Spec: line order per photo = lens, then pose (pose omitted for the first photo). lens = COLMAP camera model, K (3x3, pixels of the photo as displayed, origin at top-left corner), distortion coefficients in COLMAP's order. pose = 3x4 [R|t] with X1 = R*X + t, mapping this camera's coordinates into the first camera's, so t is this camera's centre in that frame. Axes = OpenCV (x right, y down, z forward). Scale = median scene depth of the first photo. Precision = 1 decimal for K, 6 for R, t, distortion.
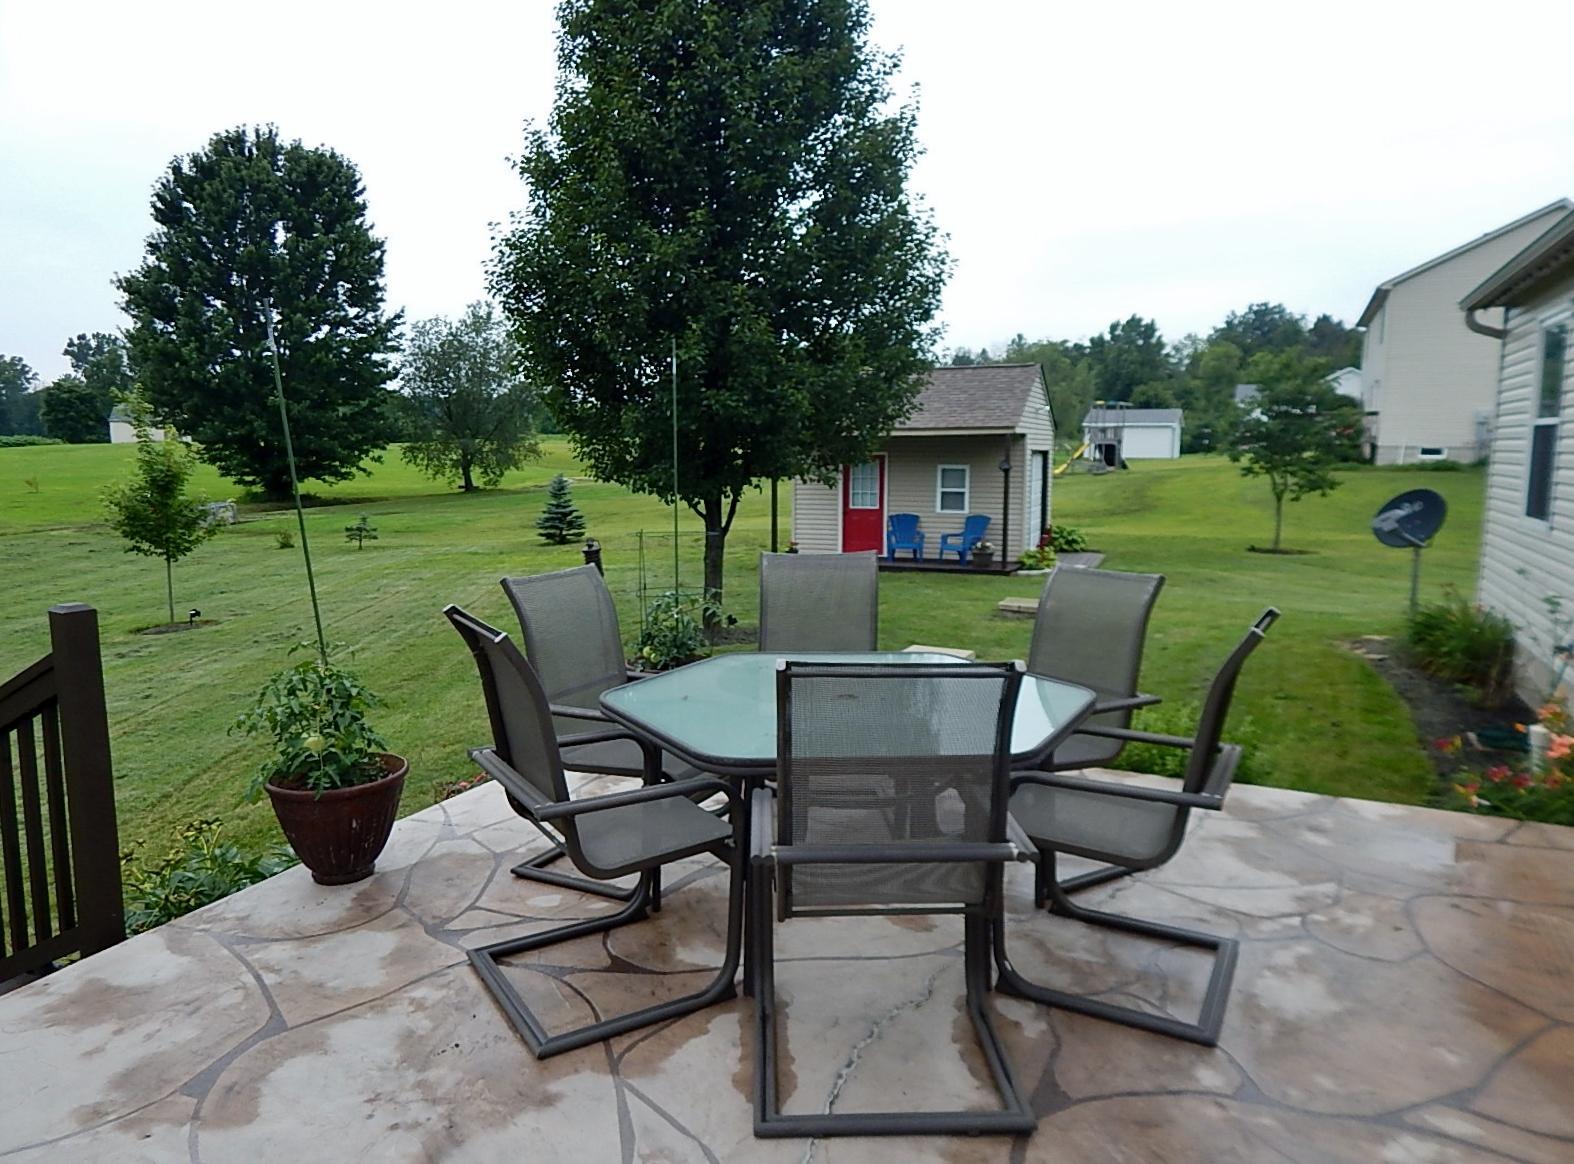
lens RADIAL K [[1057.3, 0, 783.4], [0, 1057.3, 572.2], [0, 0, 1]] dist [0.006458, -0.005406]
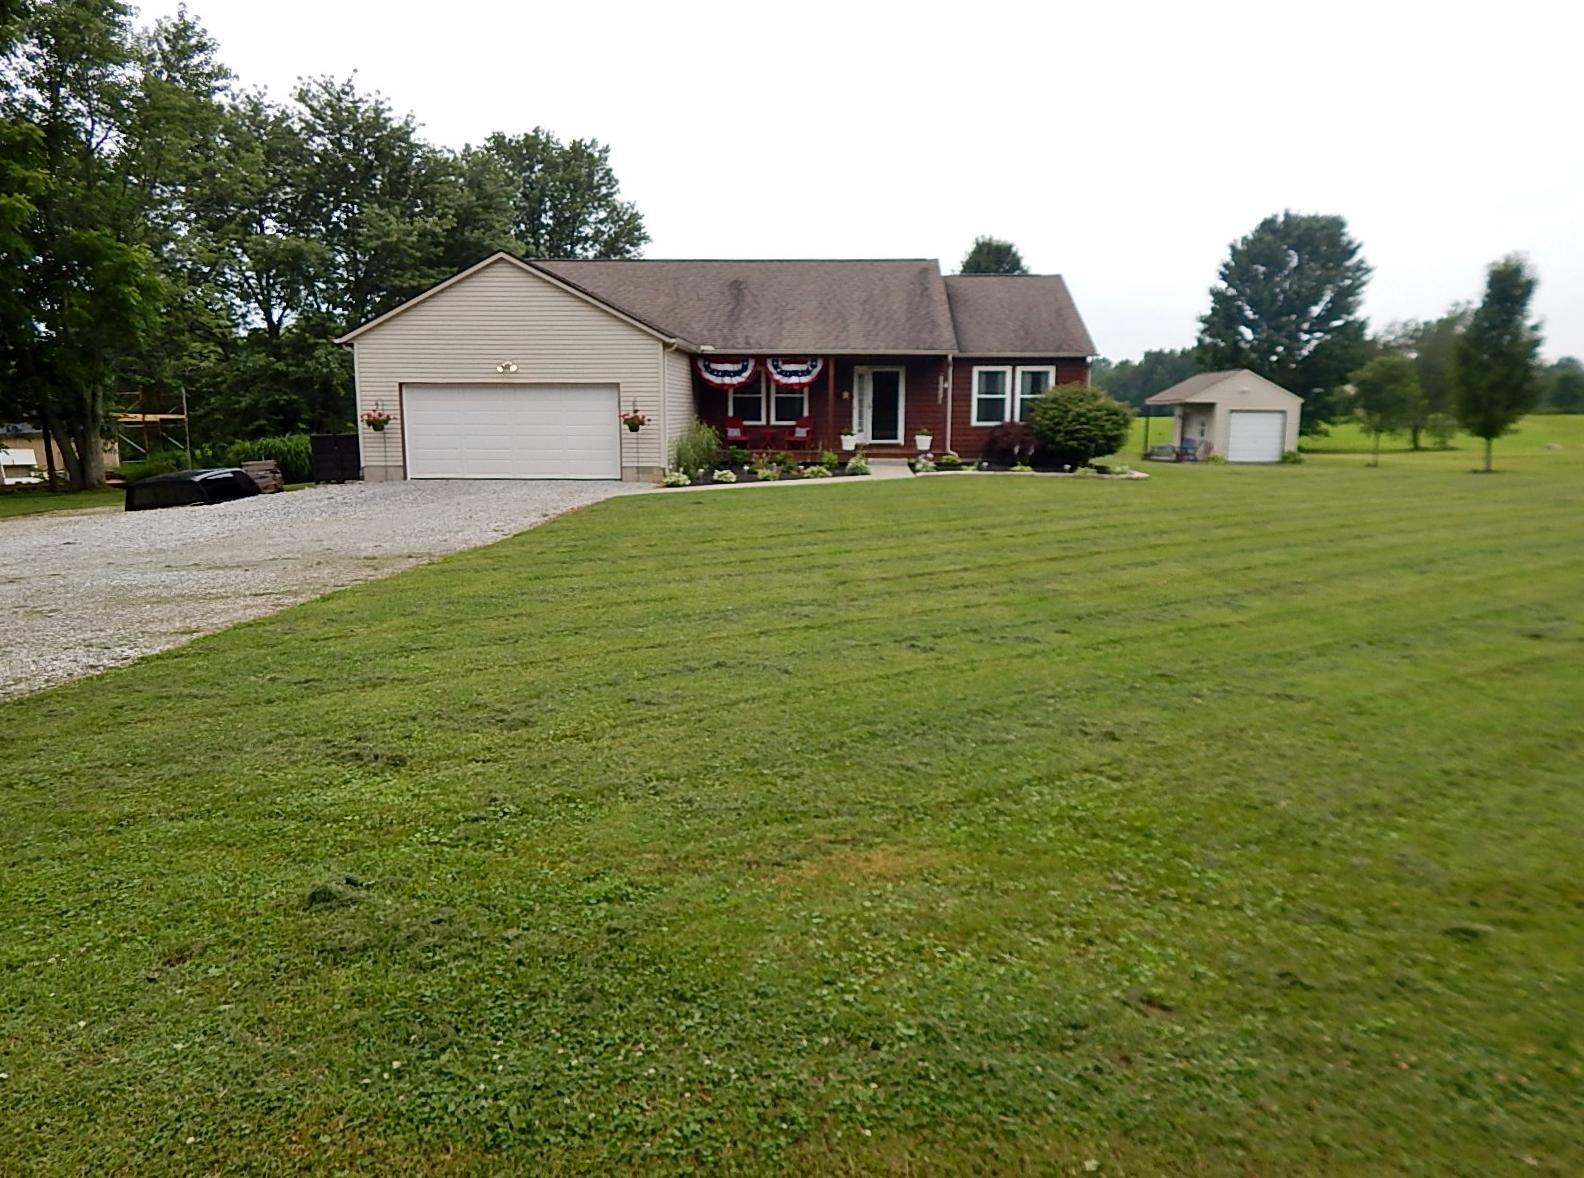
lens RADIAL K [[1064.1, 0, 788.3], [0, 1064.1, 579.1], [0, 0, 1]] dist [0.006458, -0.005406]
pose [[0.380730, 0.144706, -0.913293, 1.931788], [-0.121515, 0.986944, 0.105718, 0.105361], [0.916667, 0.070729, 0.393343, -0.667065]]
